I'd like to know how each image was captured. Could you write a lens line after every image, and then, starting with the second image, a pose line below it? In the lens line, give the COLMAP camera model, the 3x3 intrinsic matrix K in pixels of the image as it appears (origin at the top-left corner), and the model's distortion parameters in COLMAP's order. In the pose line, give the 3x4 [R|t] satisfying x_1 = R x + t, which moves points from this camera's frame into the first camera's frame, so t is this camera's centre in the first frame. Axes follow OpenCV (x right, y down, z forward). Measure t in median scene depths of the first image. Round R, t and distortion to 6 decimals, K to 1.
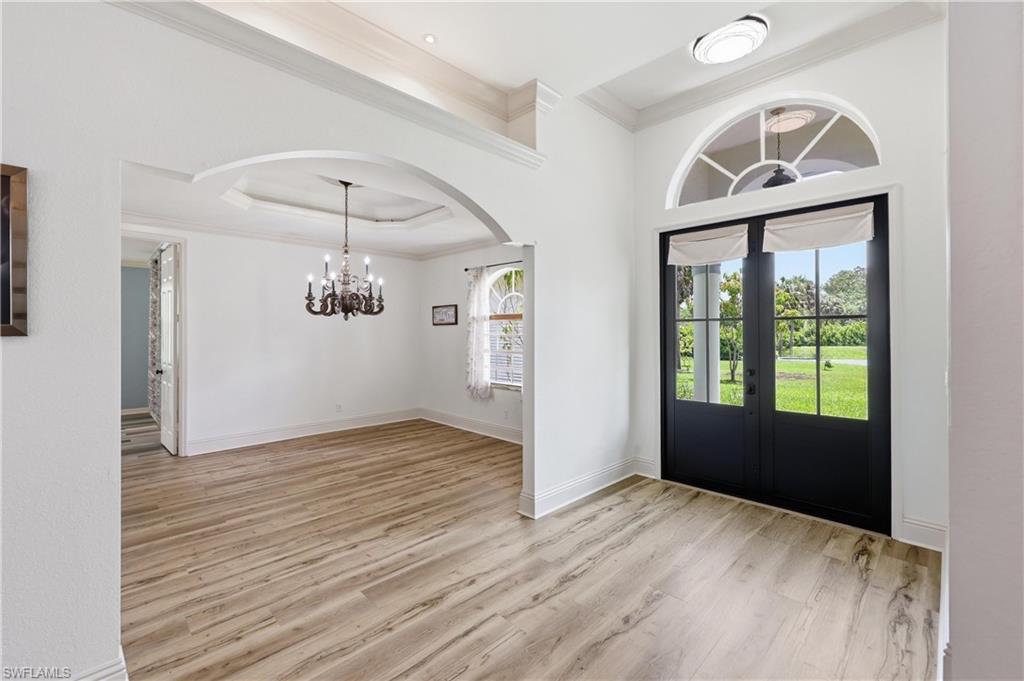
lens RADIAL K [[432.4, 0, 512.0], [0, 432.4, 340.5], [0, 0, 1]] dist [-0.012588, 0.000434]
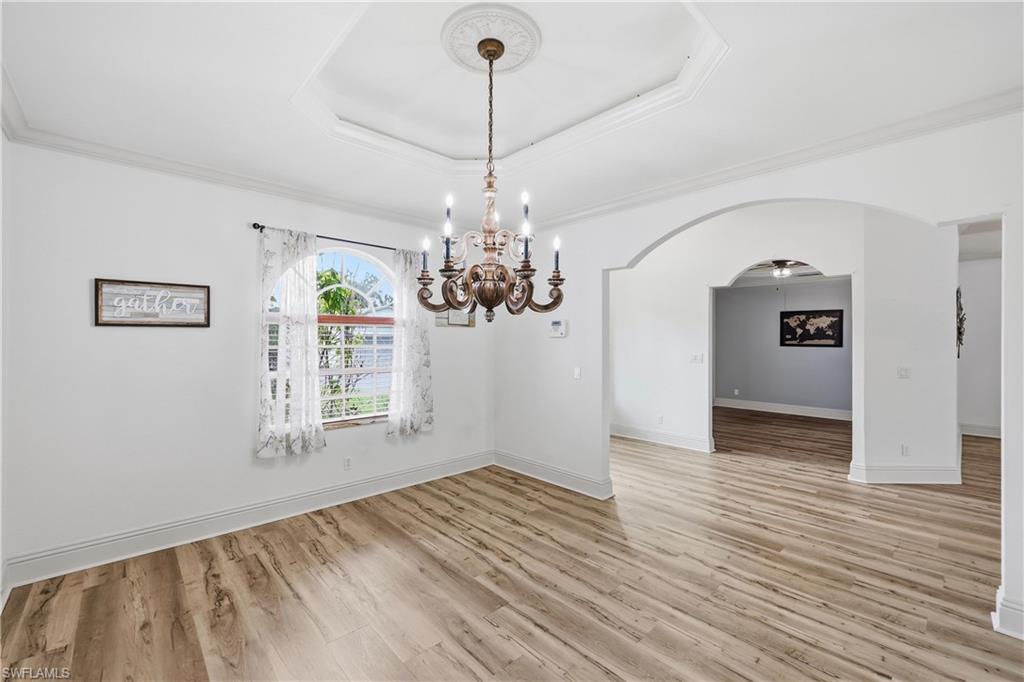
lens RADIAL K [[421.7, 0, 512.0], [0, 421.7, 341.0], [0, 0, 1]] dist [-0.001542, -0.000424]
pose [[0.035588, -0.002719, 0.999363, -1.158182], [0.019225, 0.999813, 0.002036, -0.030396], [-0.999182, 0.019140, 0.035634, 1.249926]]
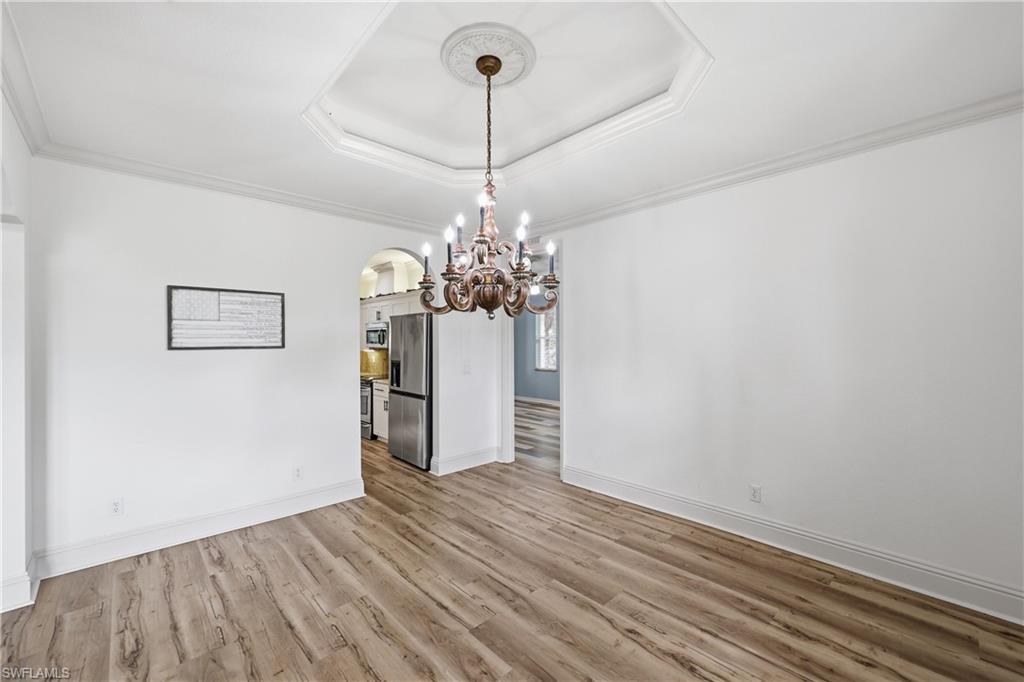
lens RADIAL K [[421.7, 0, 512.0], [0, 421.7, 341.0], [0, 0, 1]] dist [-0.001542, -0.000424]
pose [[-0.036778, 0.000541, -0.999323, 0.186320], [-0.018708, 0.999824, 0.001230, -0.031804], [0.999148, 0.018740, -0.036761, 1.369459]]
